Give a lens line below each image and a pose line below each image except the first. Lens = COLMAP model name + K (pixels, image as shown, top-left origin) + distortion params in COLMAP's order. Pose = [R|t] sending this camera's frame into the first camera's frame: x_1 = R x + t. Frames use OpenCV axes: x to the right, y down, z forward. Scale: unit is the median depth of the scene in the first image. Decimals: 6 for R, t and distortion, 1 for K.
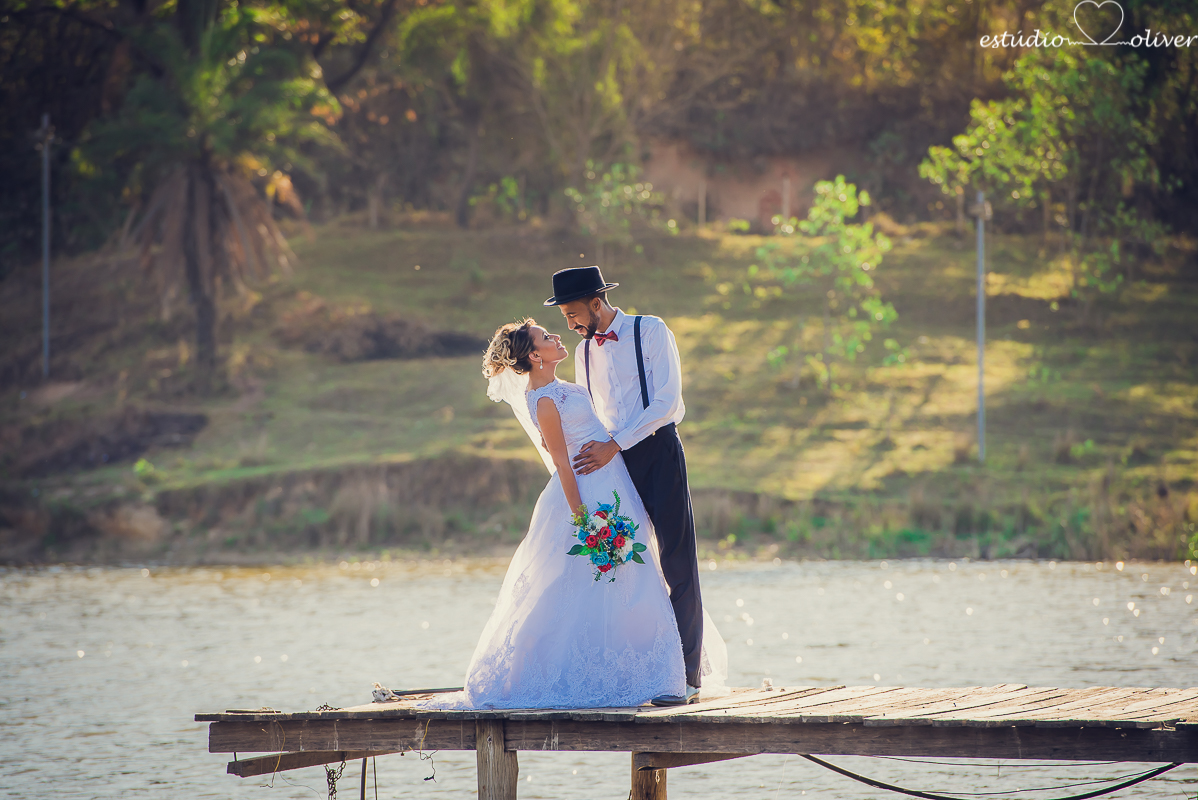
lens RADIAL K [[6879.0, 0, 596.2], [0, 6879.0, 398.9], [0, 0, 1]] dist [2.566759, 0.000000]
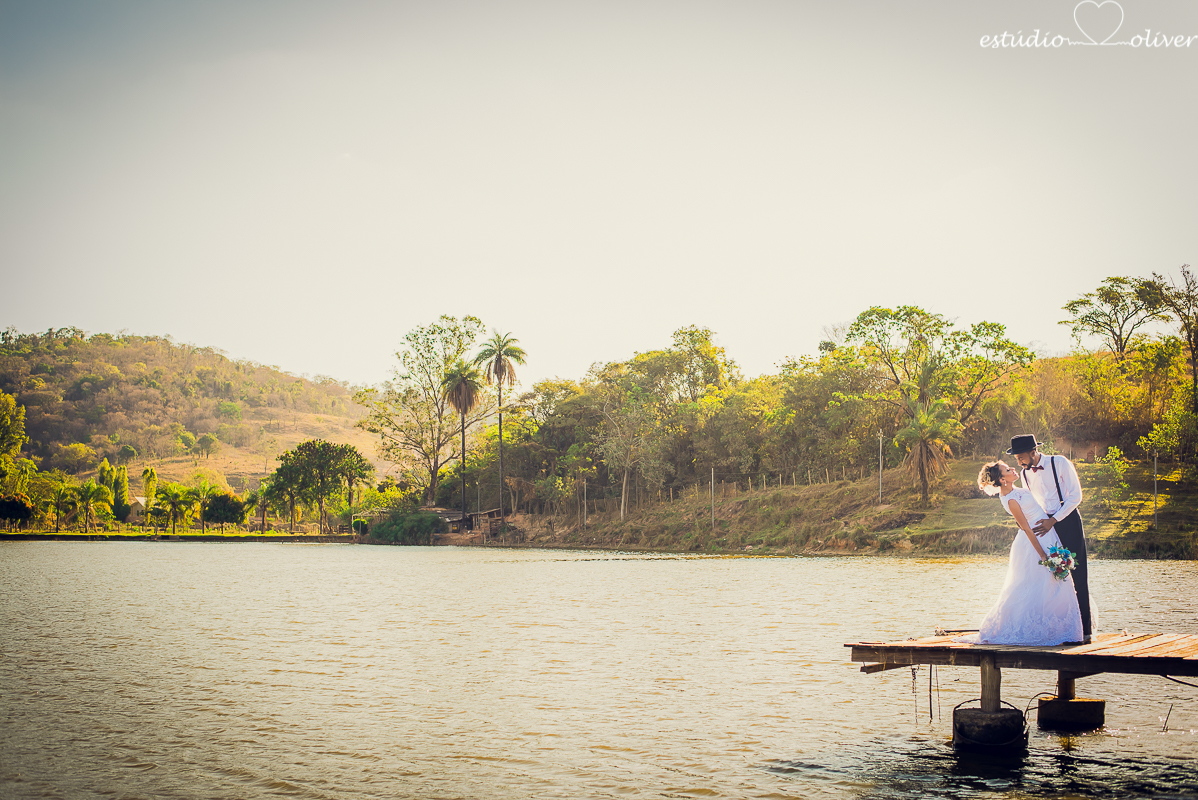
lens RADIAL K [[1825.2, 0, 547.7], [0, 1825.2, 405.6], [0, 0, 1]] dist [-0.080453, 0.000000]
pose [[0.965245, -0.005499, -0.261288, -0.000042], [-0.009432, 0.998394, -0.055856, 0.000801], [0.261176, 0.056380, 0.963643, 0.070285]]
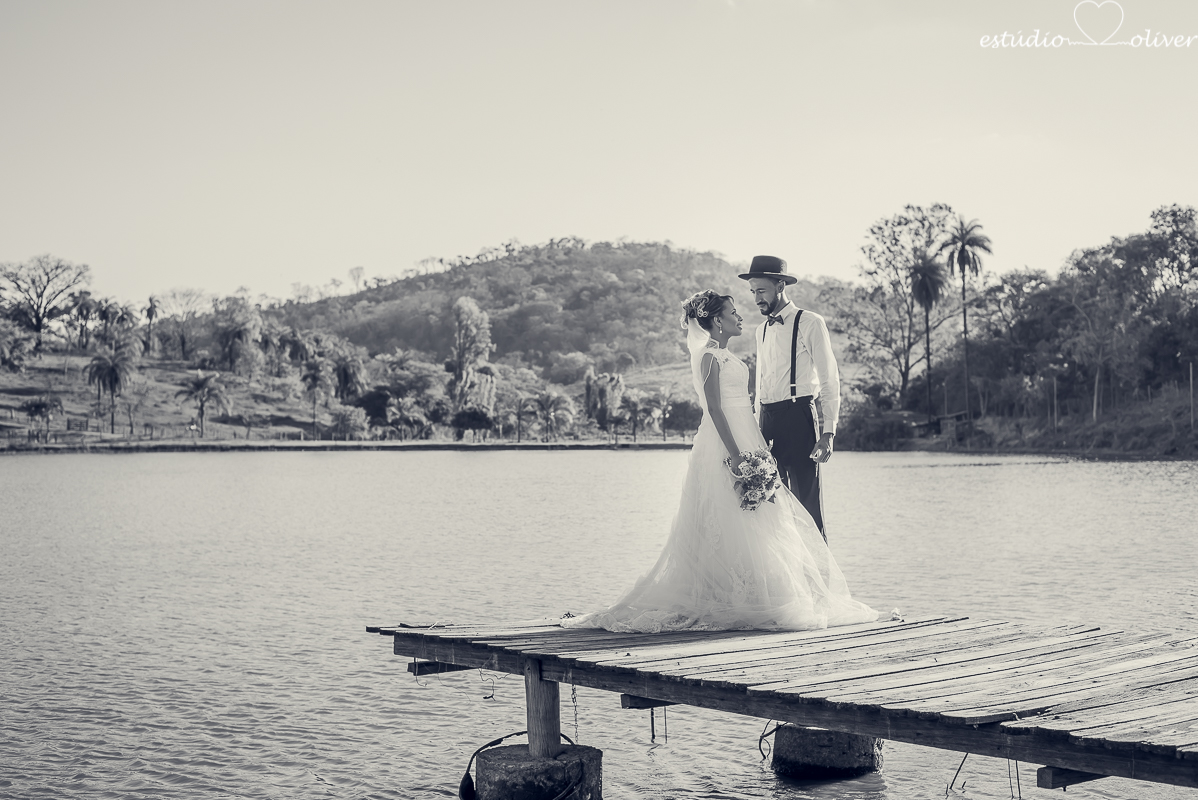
lens RADIAL K [[1825.2, 0, 601.3], [0, 1825.2, 396.8], [0, 0, 1]] dist [-0.080453, 0.000000]
pose [[0.851254, -0.008239, -0.524689, 0.023661], [0.004415, 0.999954, -0.008540, 0.001109], [0.524735, 0.004953, 0.851251, 0.117055]]
